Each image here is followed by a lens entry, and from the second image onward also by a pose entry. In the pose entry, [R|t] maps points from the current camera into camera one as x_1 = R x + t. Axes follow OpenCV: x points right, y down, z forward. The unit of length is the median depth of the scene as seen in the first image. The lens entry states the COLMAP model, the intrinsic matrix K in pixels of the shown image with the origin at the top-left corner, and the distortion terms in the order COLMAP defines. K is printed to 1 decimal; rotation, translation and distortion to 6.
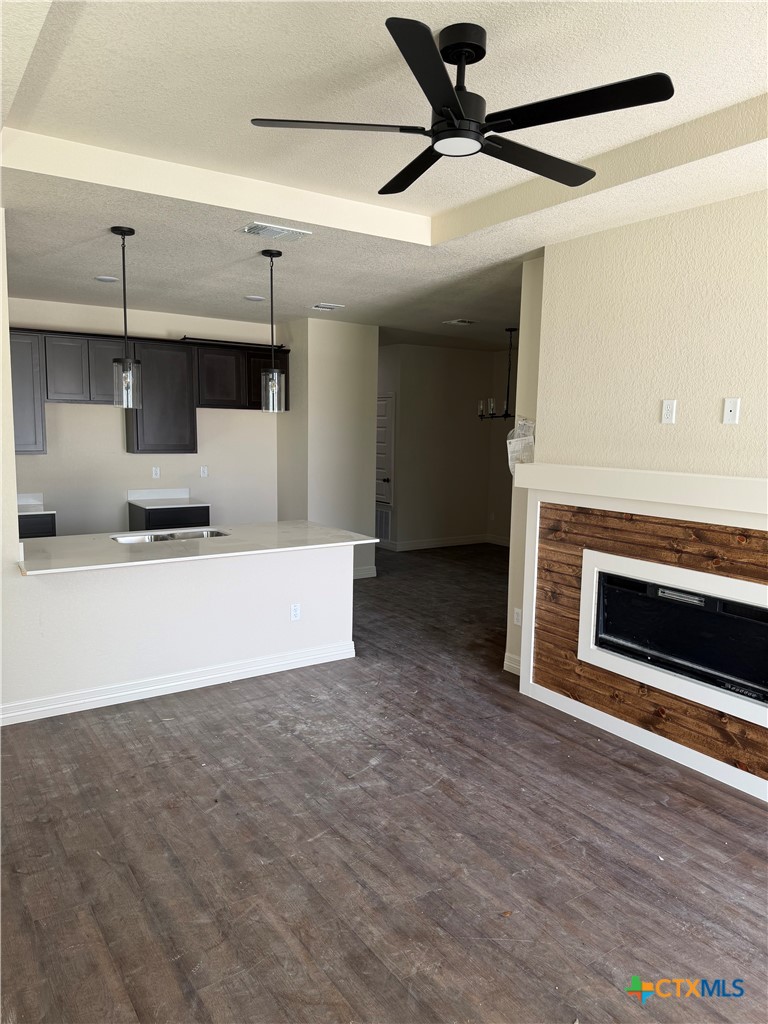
lens RADIAL K [[724.5, 0, 384.0], [0, 724.5, 512.0], [0, 0, 1]] dist [0.064166, -0.081916]
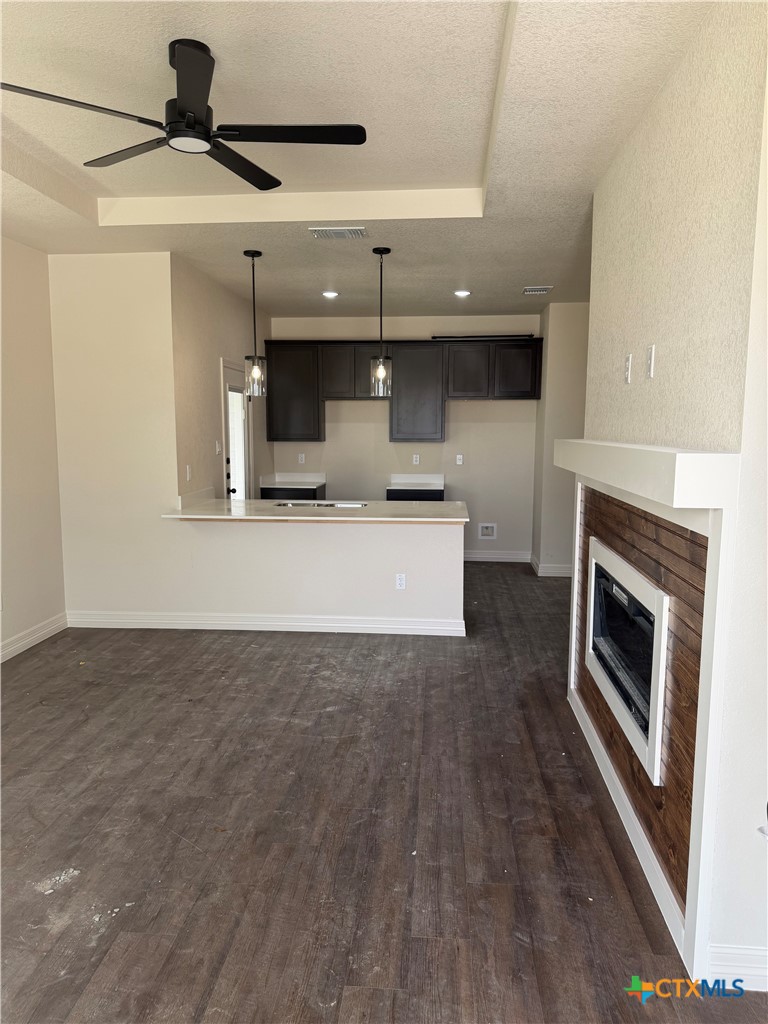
lens RADIAL K [[723.1, 0, 384.3], [0, 723.1, 508.1], [0, 0, 1]] dist [0.148528, -0.265246]
pose [[0.778435, 0.057691, -0.625068, 0.629281], [-0.068159, 0.997649, 0.007195, 0.028303], [0.624013, 0.037004, 0.780537, 0.171003]]
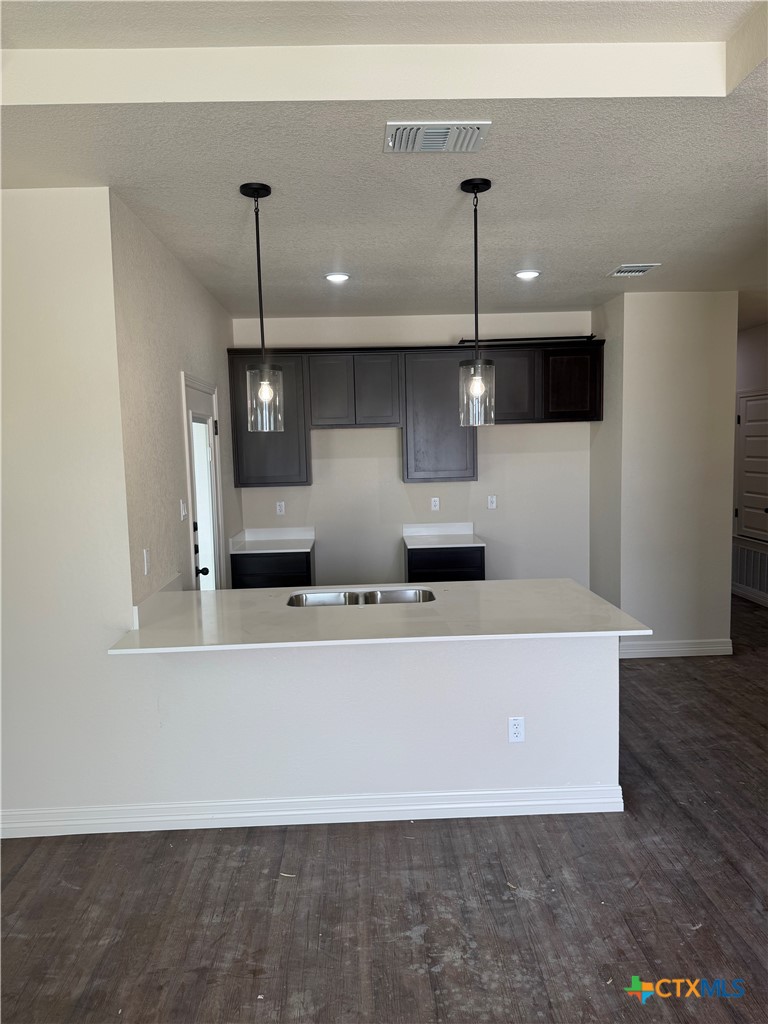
lens RADIAL K [[724.5, 0, 384.0], [0, 724.5, 512.0], [0, 0, 1]] dist [0.064166, -0.081916]
pose [[0.848853, 0.012476, -0.528481, 0.145149], [-0.025676, 0.999515, -0.017644, -0.050559], [0.528005, 0.028546, 0.848761, 0.450725]]
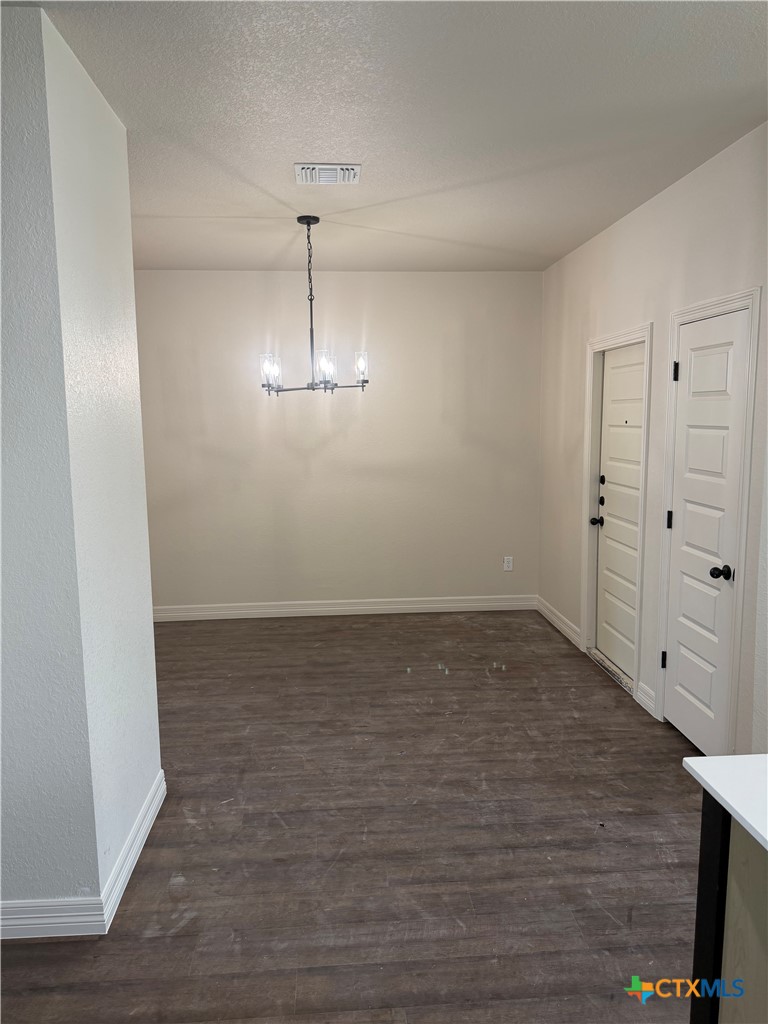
lens RADIAL K [[724.5, 0, 384.0], [0, 724.5, 512.0], [0, 0, 1]] dist [0.064166, -0.081916]
pose [[0.497612, -0.159902, 0.852534, -0.547425], [0.122444, 0.985969, 0.113460, -0.193905], [-0.858714, 0.047929, 0.510209, 1.337872]]
